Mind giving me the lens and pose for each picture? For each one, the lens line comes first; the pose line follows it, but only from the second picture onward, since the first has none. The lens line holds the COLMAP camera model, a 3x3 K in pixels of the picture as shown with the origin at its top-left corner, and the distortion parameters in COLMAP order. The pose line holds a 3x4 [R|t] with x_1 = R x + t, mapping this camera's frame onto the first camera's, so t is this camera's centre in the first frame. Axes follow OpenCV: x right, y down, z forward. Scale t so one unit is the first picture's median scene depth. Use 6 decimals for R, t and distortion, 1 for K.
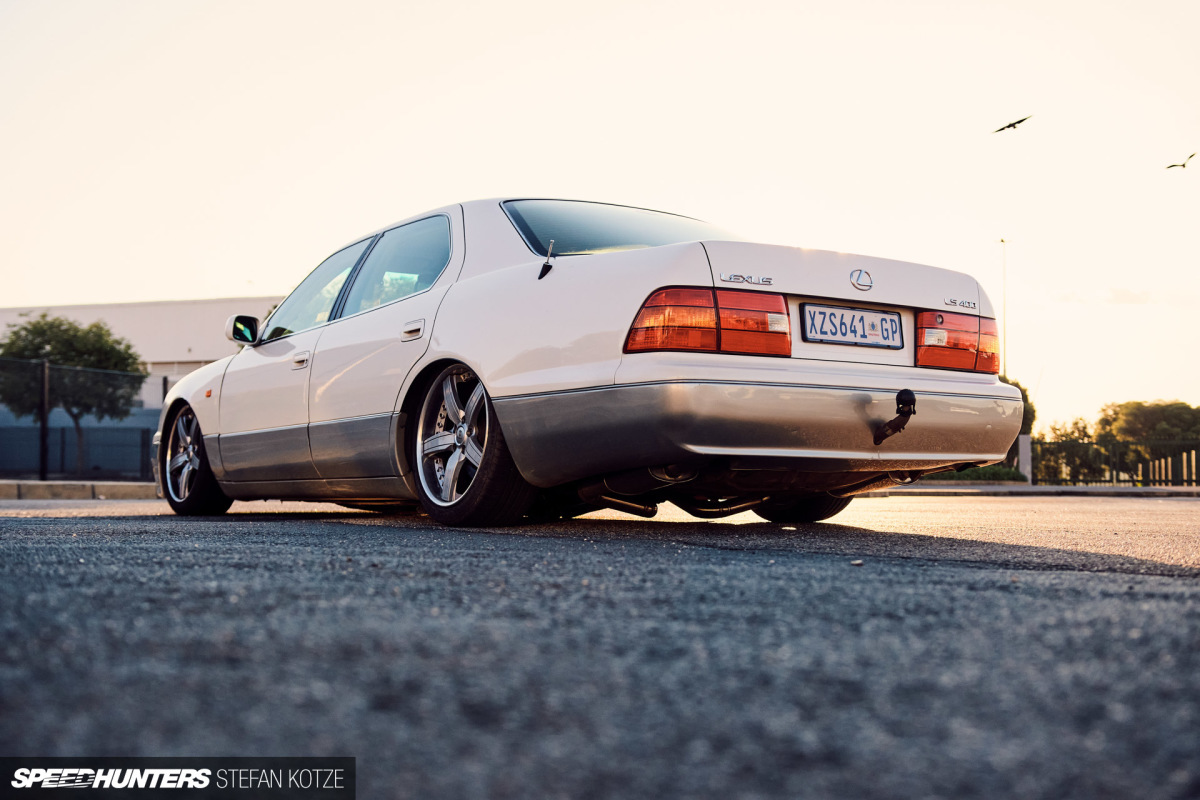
lens RADIAL K [[1385.8, 0, 604.7], [0, 1385.8, 401.4], [0, 0, 1]] dist [0.180801, 0.000000]
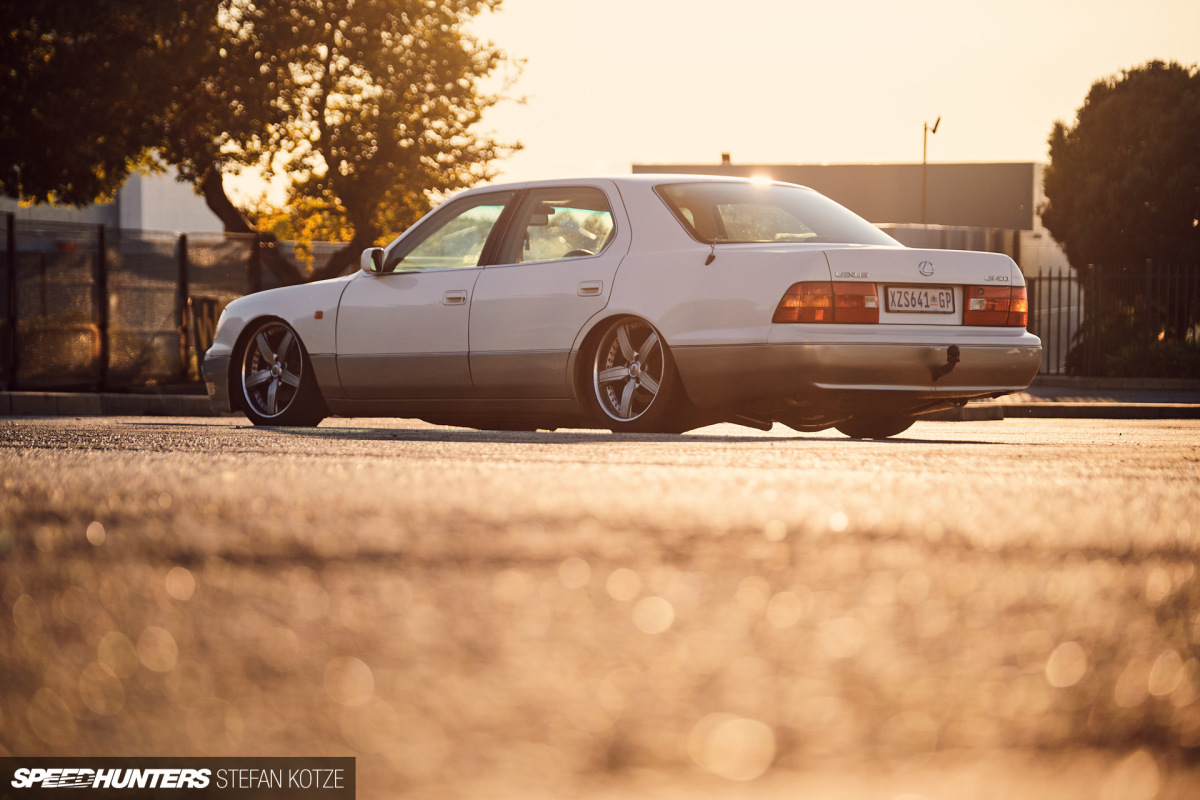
lens RADIAL K [[4559.7, 0, 599.4], [0, 4559.7, 400.5], [0, 0, 1]] dist [0.167753, 0.000000]
pose [[0.995052, 0.010023, 0.098849, -0.615887], [-0.016092, 0.998021, 0.060792, -0.230199], [-0.098044, -0.062082, 0.993244, -3.653370]]
